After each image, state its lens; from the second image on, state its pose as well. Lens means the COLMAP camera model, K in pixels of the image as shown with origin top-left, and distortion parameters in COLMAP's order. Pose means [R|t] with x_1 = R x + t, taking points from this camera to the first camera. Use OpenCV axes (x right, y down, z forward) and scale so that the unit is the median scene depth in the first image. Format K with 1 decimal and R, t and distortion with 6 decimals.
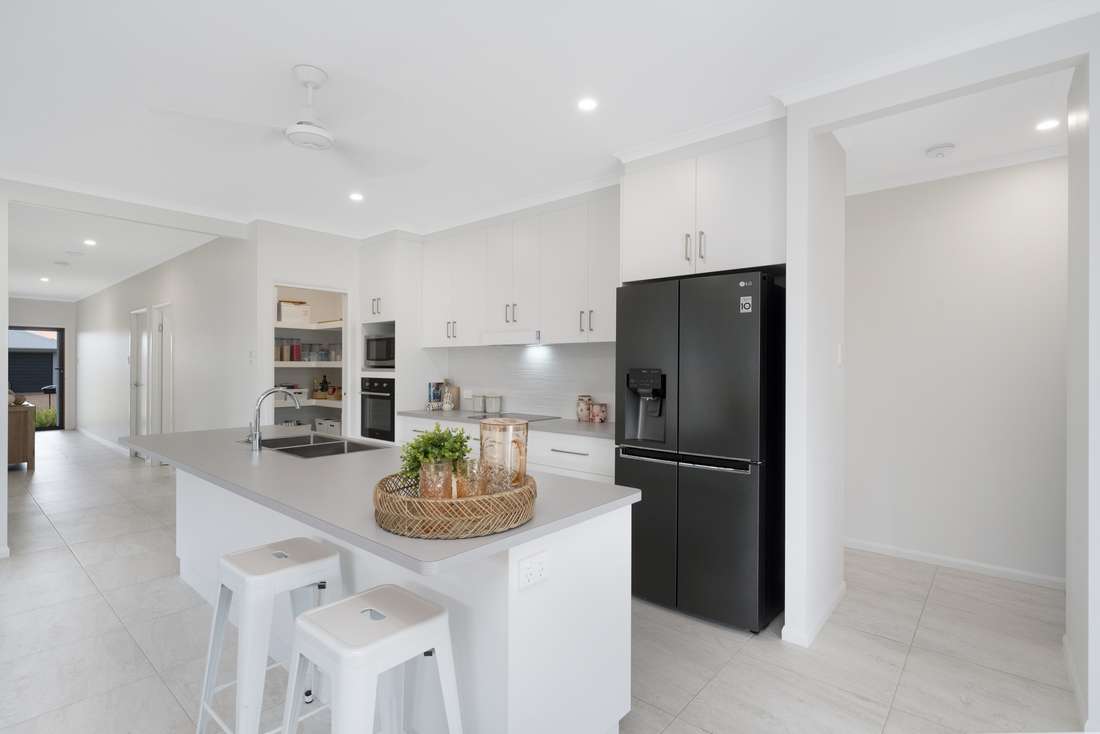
lens RADIAL K [[525.7, 0, 550.0], [0, 525.7, 367.0], [0, 0, 1]] dist [0.000709, 0.000069]
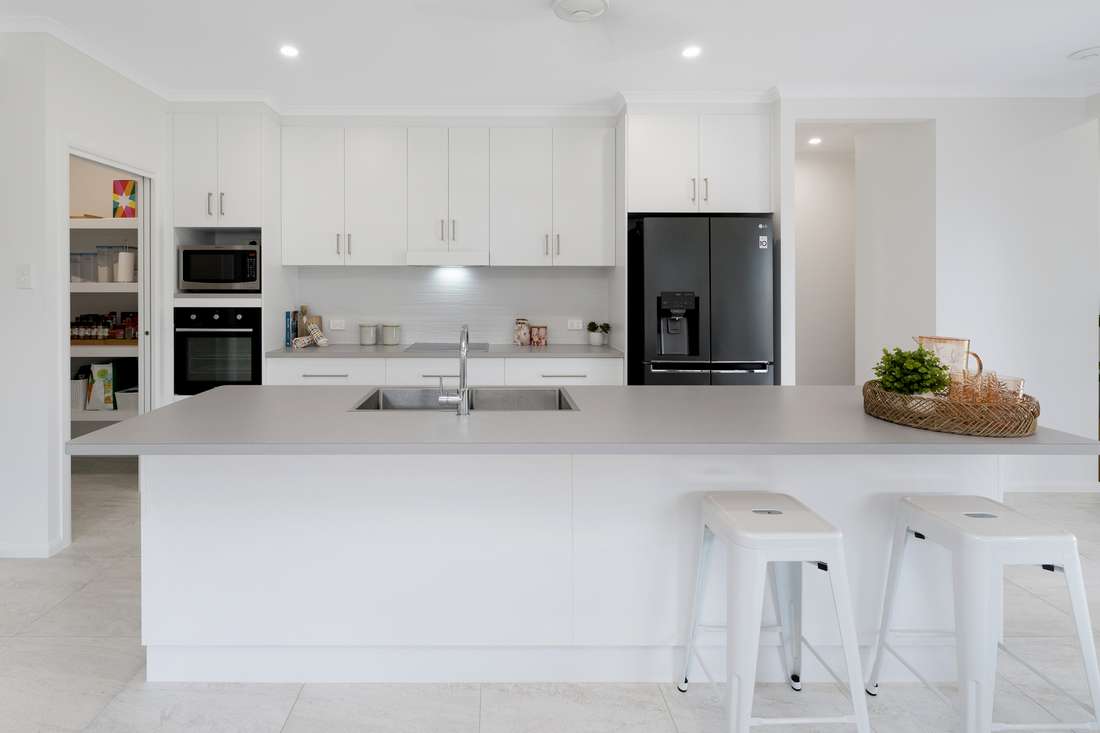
lens RADIAL K [[524.6, 0, 549.3], [0, 524.6, 285.8], [0, 0, 1]] dist [-0.000940, -0.000101]
pose [[0.752481, -0.001989, 0.658611, -0.473150], [0.002557, 0.999997, 0.000098, -0.006643], [-0.658609, 0.001610, 0.752484, 0.199925]]
